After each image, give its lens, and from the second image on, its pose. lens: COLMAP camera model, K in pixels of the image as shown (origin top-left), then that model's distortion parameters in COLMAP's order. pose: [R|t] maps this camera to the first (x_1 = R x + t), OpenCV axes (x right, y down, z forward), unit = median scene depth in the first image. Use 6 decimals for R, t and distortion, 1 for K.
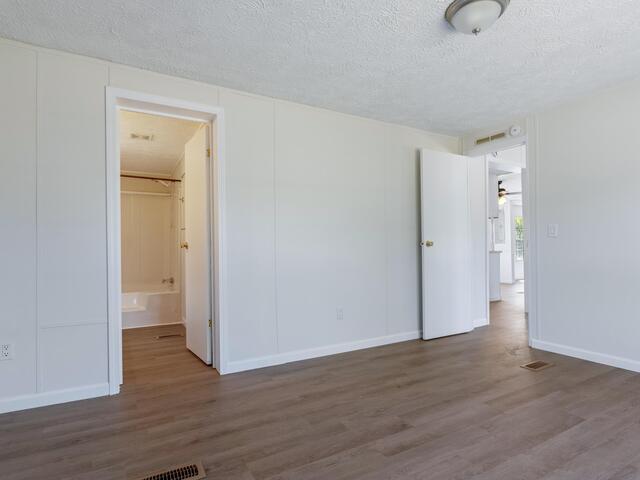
lens RADIAL K [[356.7, 0, 320.0], [0, 356.7, 240.0], [0, 0, 1]] dist [-0.000216, 0.000289]
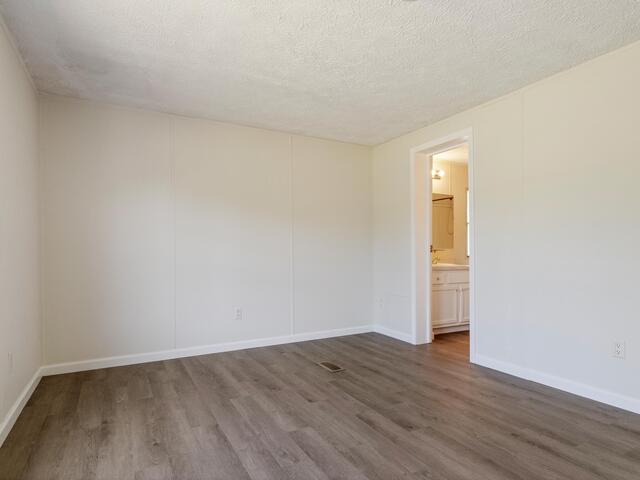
lens RADIAL K [[366.8, 0, 320.0], [0, 366.8, 240.0], [0, 0, 1]] dist [0.000356, 0.002456]
pose [[-0.006135, -0.023047, -0.999716, 1.219657], [0.022107, 0.999487, -0.023177, 0.006456], [0.999737, -0.022243, -0.005622, 0.719092]]
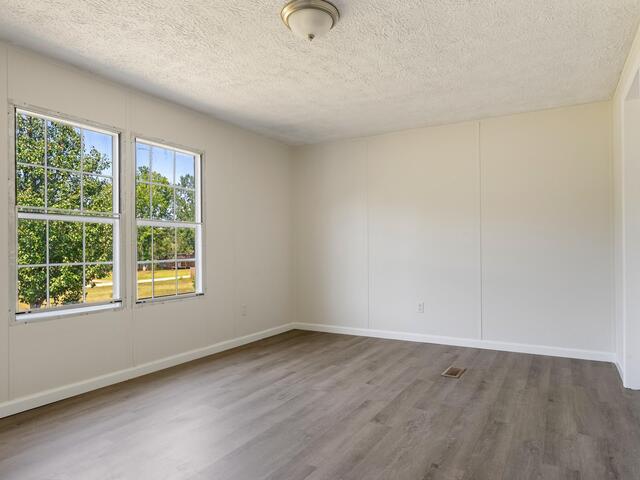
lens RADIAL K [[410.0, 0, 333.1], [0, 410.0, 248.3], [0, 0, 1]] dist [-0.000826, 0.000678]
pose [[-0.846495, 0.012257, -0.532255, 0.928584], [0.022616, 0.999660, -0.012947, 0.023731], [0.531916, -0.022997, -0.846485, 1.853224]]
